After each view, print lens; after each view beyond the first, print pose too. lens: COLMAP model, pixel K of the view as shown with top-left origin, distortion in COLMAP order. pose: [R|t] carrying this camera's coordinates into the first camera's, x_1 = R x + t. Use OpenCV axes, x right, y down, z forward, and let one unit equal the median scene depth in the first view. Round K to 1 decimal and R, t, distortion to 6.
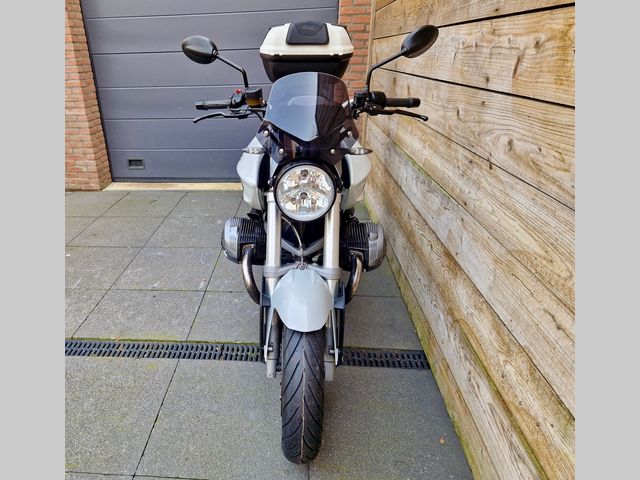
lens RADIAL K [[436.0, 0, 252.4], [0, 436.0, 238.8], [0, 0, 1]] dist [0.060736, -0.059606]
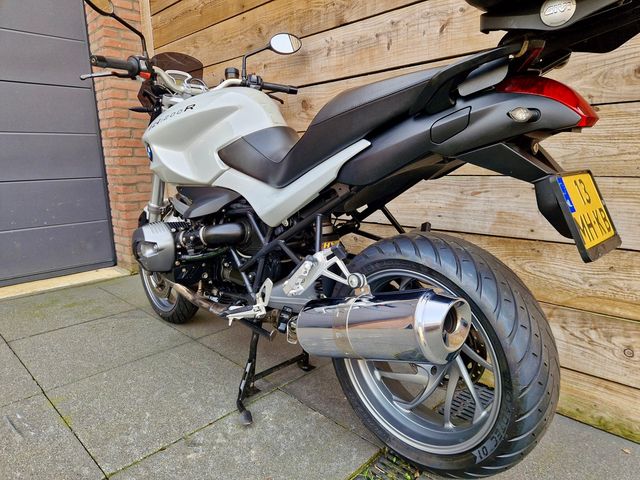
lens RADIAL K [[436.0, 0, 315.8], [0, 436.0, 238.1], [0, 0, 1]] dist [0.060736, -0.059606]
pose [[0.623437, -0.119428, 0.772698, -0.487022], [0.305322, 0.946986, -0.099977, 0.005016], [-0.719795, 0.298251, 0.626851, 0.793437]]
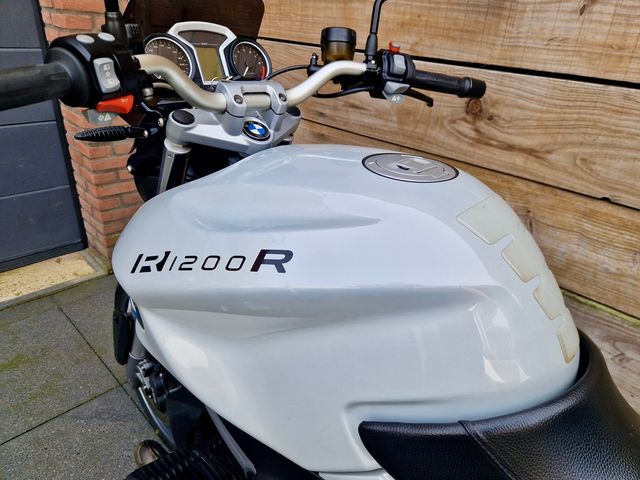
lens RADIAL K [[436.0, 0, 318.0], [0, 436.0, 231.1], [0, 0, 1]] dist [0.060736, -0.059606]
pose [[0.613825, -0.272432, 0.740945, -0.074416], [0.225911, 0.959935, 0.165798, -0.494286], [-0.756428, 0.065616, 0.650777, 1.293681]]
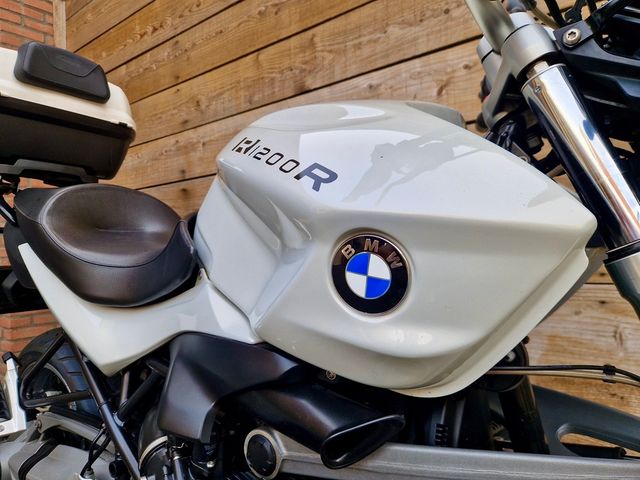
lens RADIAL K [[436.0, 0, 315.4], [0, 436.0, 238.9], [0, 0, 1]] dist [0.060736, -0.059606]
pose [[0.518223, 0.036939, 0.854448, -0.238463], [0.349599, 0.902636, -0.251055, -0.106925], [-0.780529, 0.428817, 0.454853, 0.997827]]
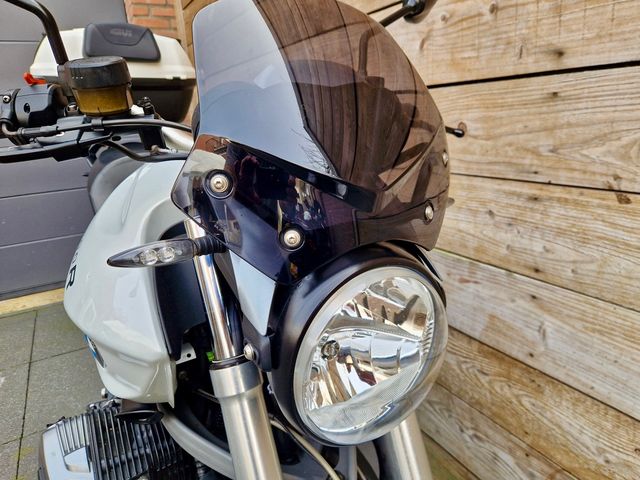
lens RADIAL K [[436.0, 0, 323.0], [0, 436.0, 236.6], [0, 0, 1]] dist [0.060736, -0.059606]
pose [[0.807609, -0.176232, 0.562770, -0.062135], [0.260718, 0.962675, -0.072684, -0.151272], [-0.528955, 0.205425, 0.823412, 0.653068]]
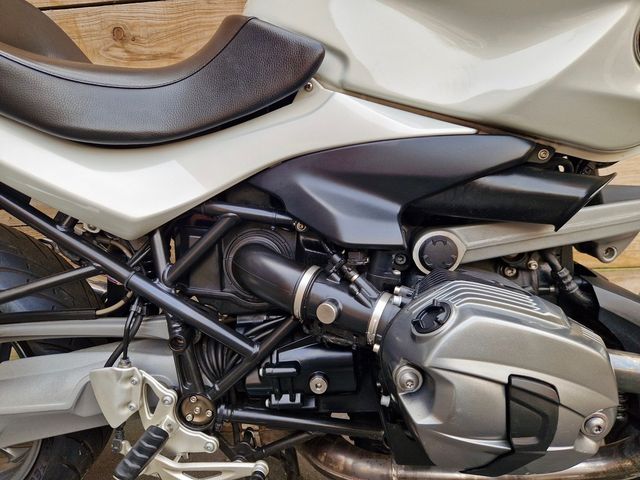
lens RADIAL K [[436.0, 0, 320.2], [0, 436.0, 240.3], [0, 0, 1]] dist [0.060736, -0.059606]
pose [[-0.039207, -0.173120, 0.984120, -0.301472], [0.442064, 0.880248, 0.172459, -0.167841], [-0.896126, 0.441806, 0.042019, 1.320028]]
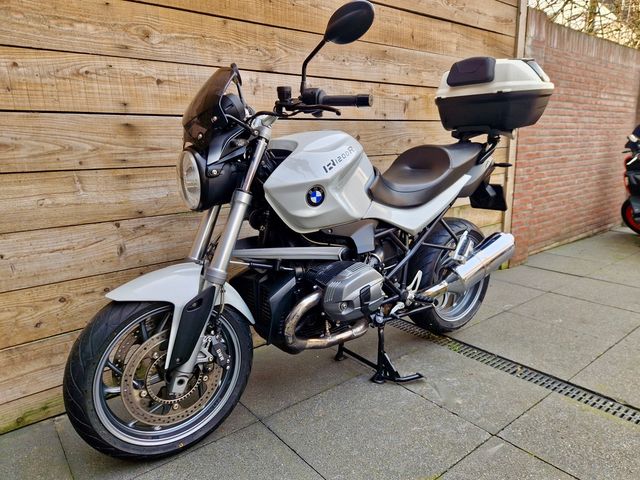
lens RADIAL K [[436.0, 0, 323.4], [0, 436.0, 238.8], [0, 0, 1]] dist [0.060736, -0.059606]
pose [[-0.716203, -0.090170, 0.692042, -0.547892], [0.320937, 0.837991, 0.441328, -0.724157], [-0.619720, 0.538182, -0.571233, 2.208363]]
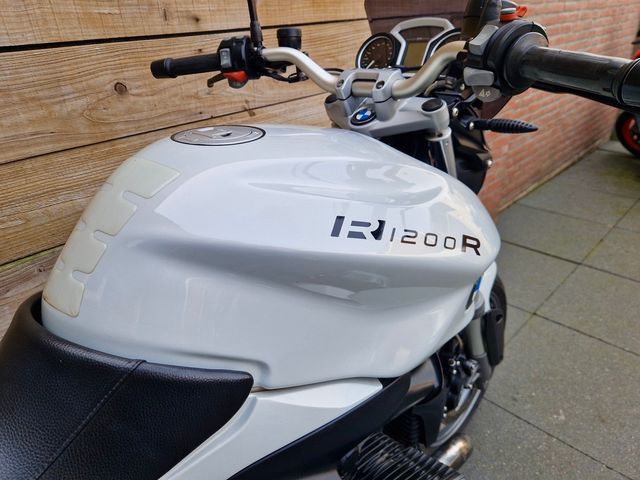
lens RADIAL K [[436.0, 0, 316.5], [0, 436.0, 233.6], [0, 0, 1]] dist [0.060736, -0.059606]
pose [[-0.774103, -0.208612, 0.597700, -0.142572], [0.322255, 0.682812, 0.655682, -0.473600], [-0.544900, 0.700177, -0.461341, 1.314652]]
